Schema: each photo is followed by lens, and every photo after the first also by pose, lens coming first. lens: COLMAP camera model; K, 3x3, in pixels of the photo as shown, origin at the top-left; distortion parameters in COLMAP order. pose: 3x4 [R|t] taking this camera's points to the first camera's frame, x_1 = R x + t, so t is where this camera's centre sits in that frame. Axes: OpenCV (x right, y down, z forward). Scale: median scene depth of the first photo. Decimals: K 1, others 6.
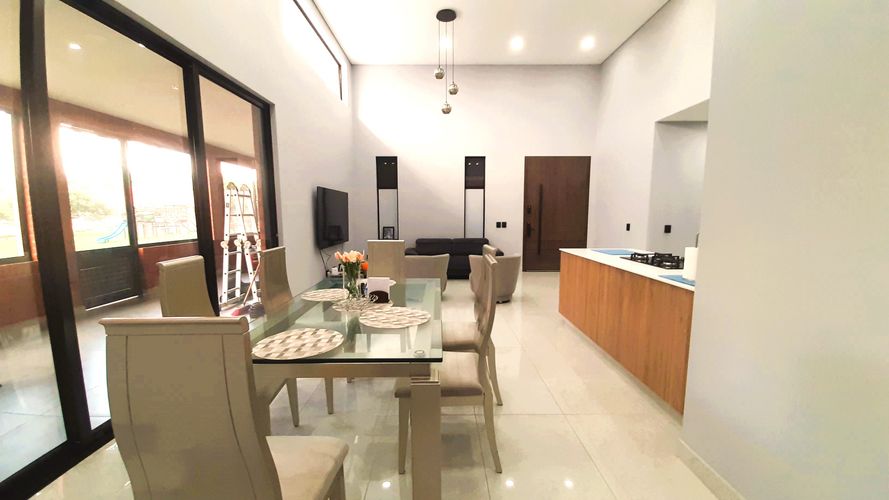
lens RADIAL K [[348.1, 0, 441.5], [0, 348.1, 254.8], [0, 0, 1]] dist [-0.002117, -0.003285]
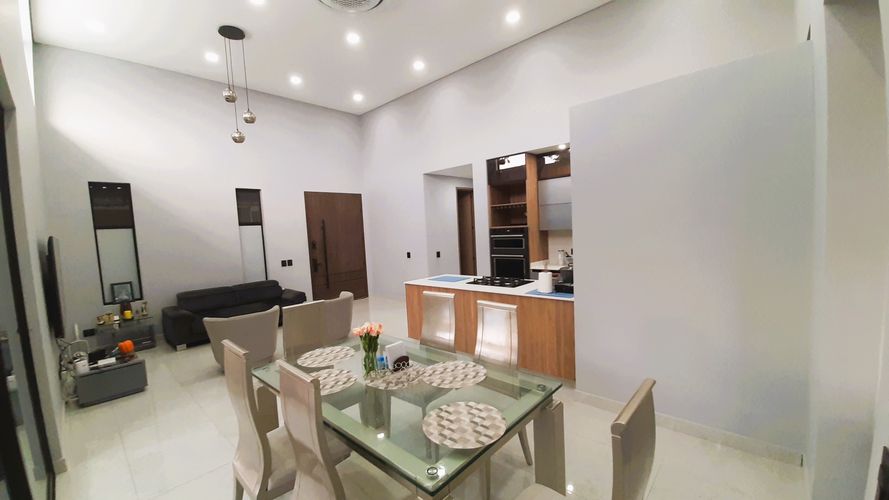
lens RADIAL K [[348.1, 0, 445.0], [0, 348.1, 255.7], [0, 0, 1]] dist [-0.002117, -0.003285]
pose [[0.679798, -0.089161, 0.727960, -0.220235], [0.135833, 0.990717, -0.005502, -0.044099], [-0.720711, 0.102621, 0.685598, 0.059261]]
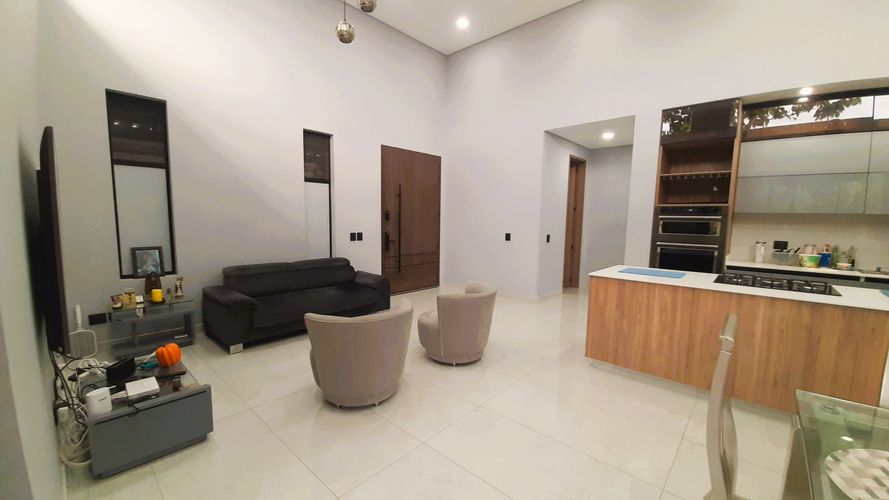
lens RADIAL K [[348.1, 0, 444.7], [0, 348.1, 254.2], [0, 0, 1]] dist [-0.002117, -0.003285]
pose [[0.675083, -0.065292, 0.734847, -0.234672], [0.071155, 0.997195, 0.023235, -0.055244], [-0.734303, 0.036602, 0.677835, 0.399594]]
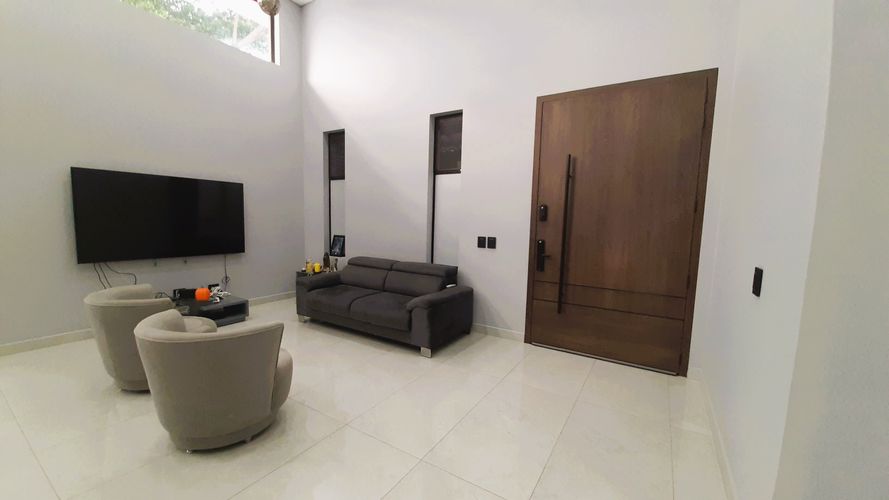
lens RADIAL K [[348.1, 0, 438.8], [0, 348.1, 255.1], [0, 0, 1]] dist [-0.002117, -0.003285]
pose [[0.843418, 0.079088, -0.531404, 0.392470], [-0.089685, 0.995953, 0.005882, -0.065948], [0.529719, 0.042698, 0.847098, 0.549855]]
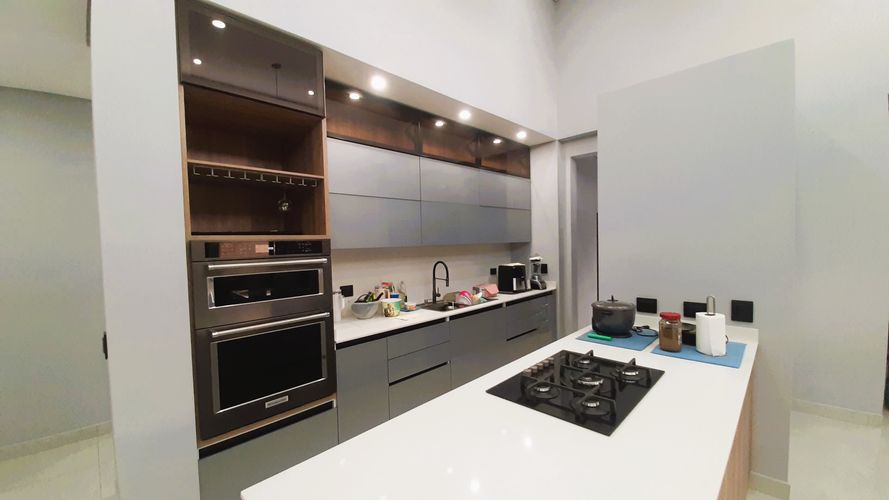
lens RADIAL K [[348.1, 0, 445.1], [0, 348.1, 253.9], [0, 0, 1]] dist [-0.002117, -0.003285]
pose [[-0.714117, -0.006216, 0.699998, 0.173737], [0.111971, 0.986071, 0.122986, -0.098105], [-0.691013, 0.166206, -0.703475, 0.579154]]
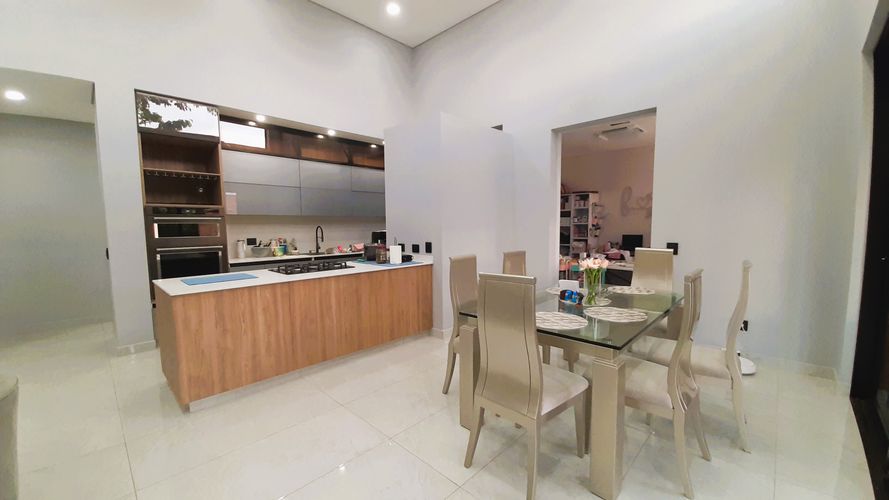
lens RADIAL K [[348.1, 0, 446.0], [0, 348.1, 253.5], [0, 0, 1]] dist [-0.002117, -0.003285]
pose [[-0.716777, -0.051214, 0.695419, -0.198032], [0.093735, 0.981171, 0.168871, -0.074017], [-0.690974, 0.186228, -0.698480, 0.594674]]
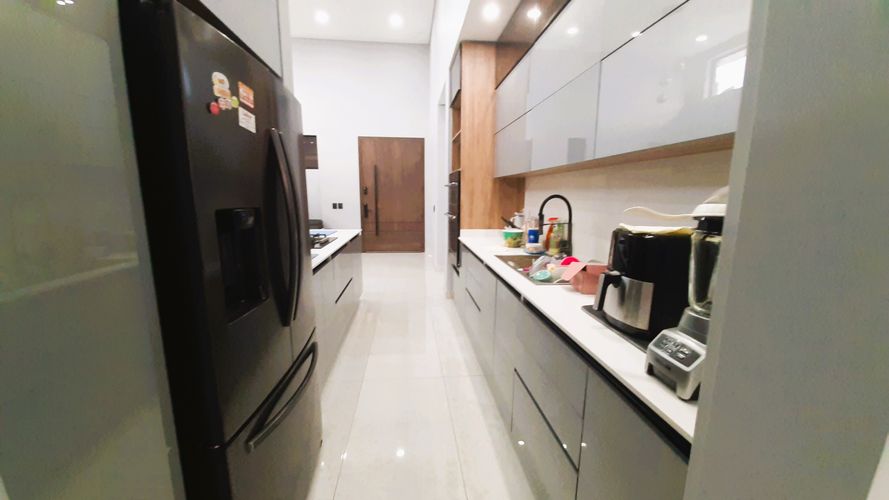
lens RADIAL K [[348.1, 0, 444.3], [0, 348.1, 258.1], [0, 0, 1]] dist [-0.002117, -0.003285]
pose [[0.995778, -0.006638, 0.091550, 0.393196], [0.001193, 0.998234, 0.059396, 0.004555], [-0.091782, -0.059036, 0.994028, -0.028060]]
